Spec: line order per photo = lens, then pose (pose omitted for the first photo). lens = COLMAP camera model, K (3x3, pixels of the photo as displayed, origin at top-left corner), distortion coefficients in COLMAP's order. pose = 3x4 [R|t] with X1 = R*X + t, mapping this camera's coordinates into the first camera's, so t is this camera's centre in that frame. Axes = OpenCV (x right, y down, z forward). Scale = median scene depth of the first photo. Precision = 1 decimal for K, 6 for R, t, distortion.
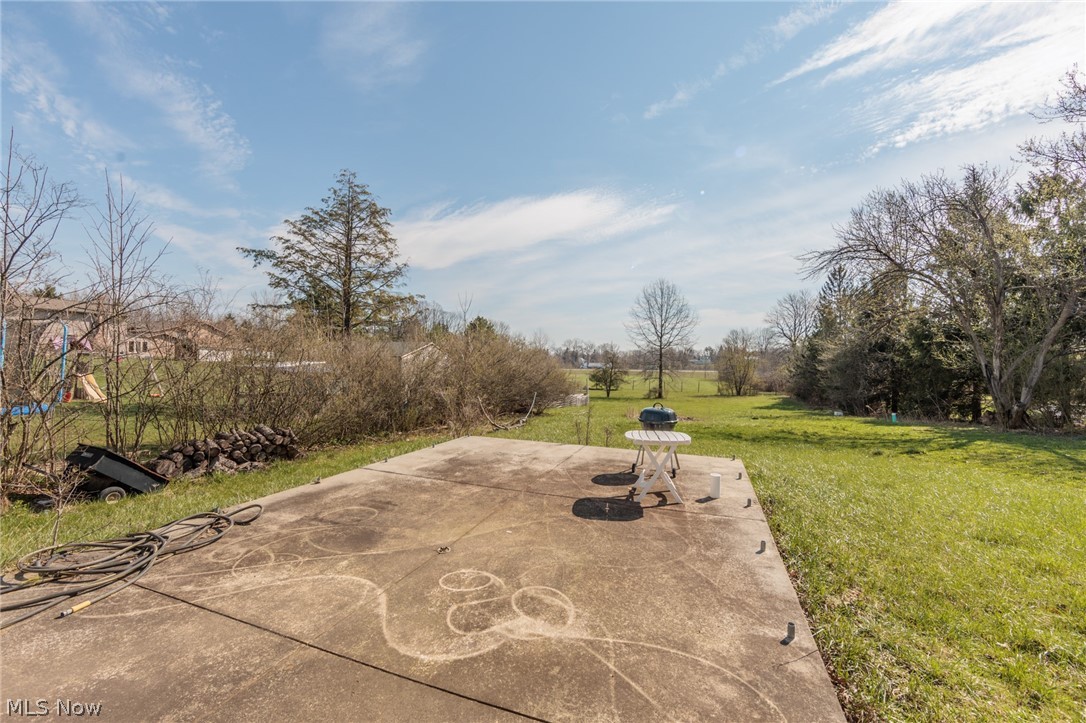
lens RADIAL K [[424.9, 0, 543.6], [0, 424.9, 359.5], [0, 0, 1]] dist [-0.001907, -0.000437]
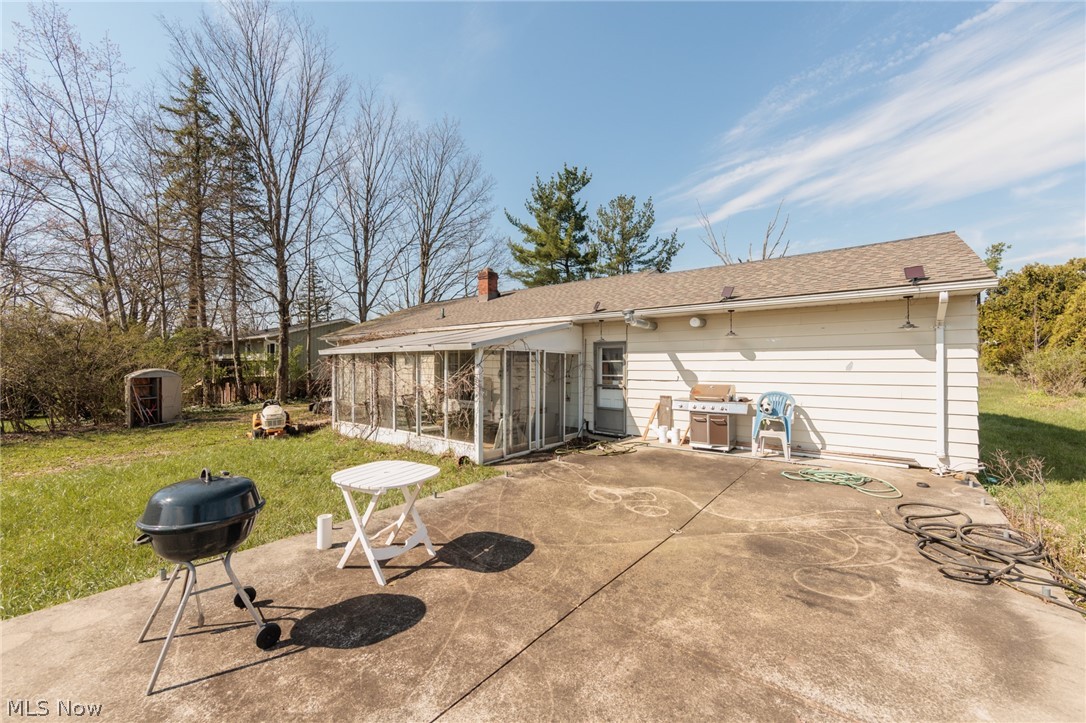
lens RADIAL K [[424.9, 0, 548.2], [0, 424.9, 361.8], [0, 0, 1]] dist [-0.001907, -0.000437]
pose [[-0.952804, -0.013613, 0.303280, -0.188374], [-0.015004, 0.999885, -0.002259, 0.001468], [-0.303214, -0.006703, -0.952899, 1.670484]]
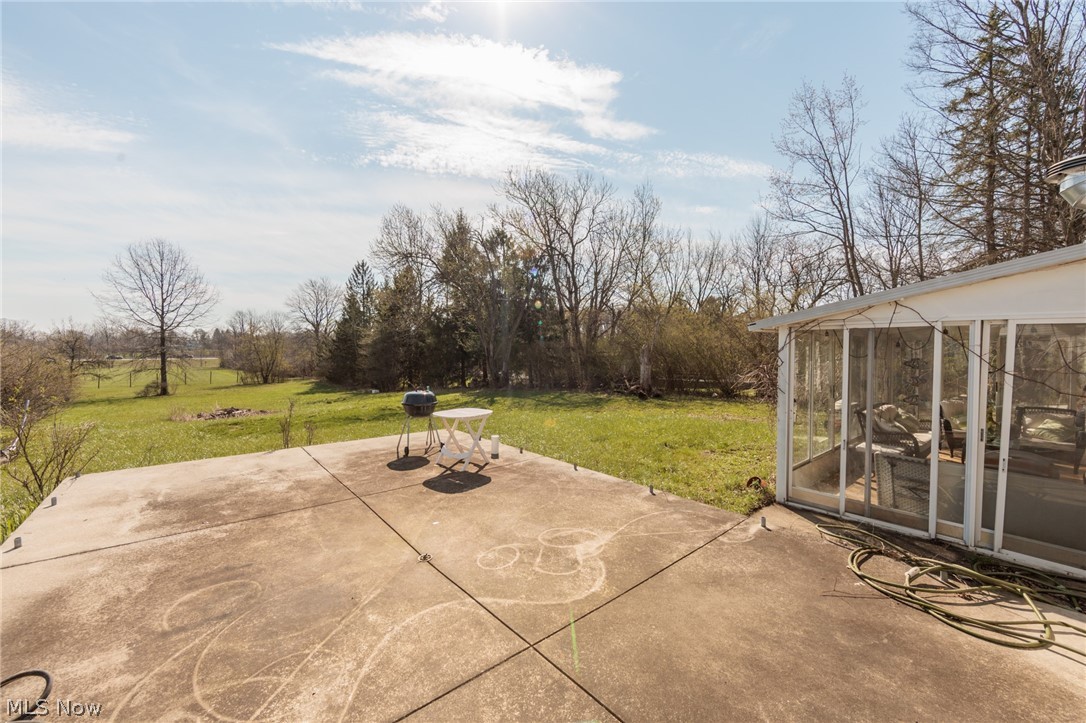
lens RADIAL K [[424.9, 0, 545.3], [0, 424.9, 371.6], [0, 0, 1]] dist [-0.001907, -0.000437]
pose [[0.484397, -0.056384, 0.873030, -0.677146], [-0.000090, 0.997918, 0.064499, -0.009556], [-0.874848, -0.031322, 0.483383, 0.259657]]
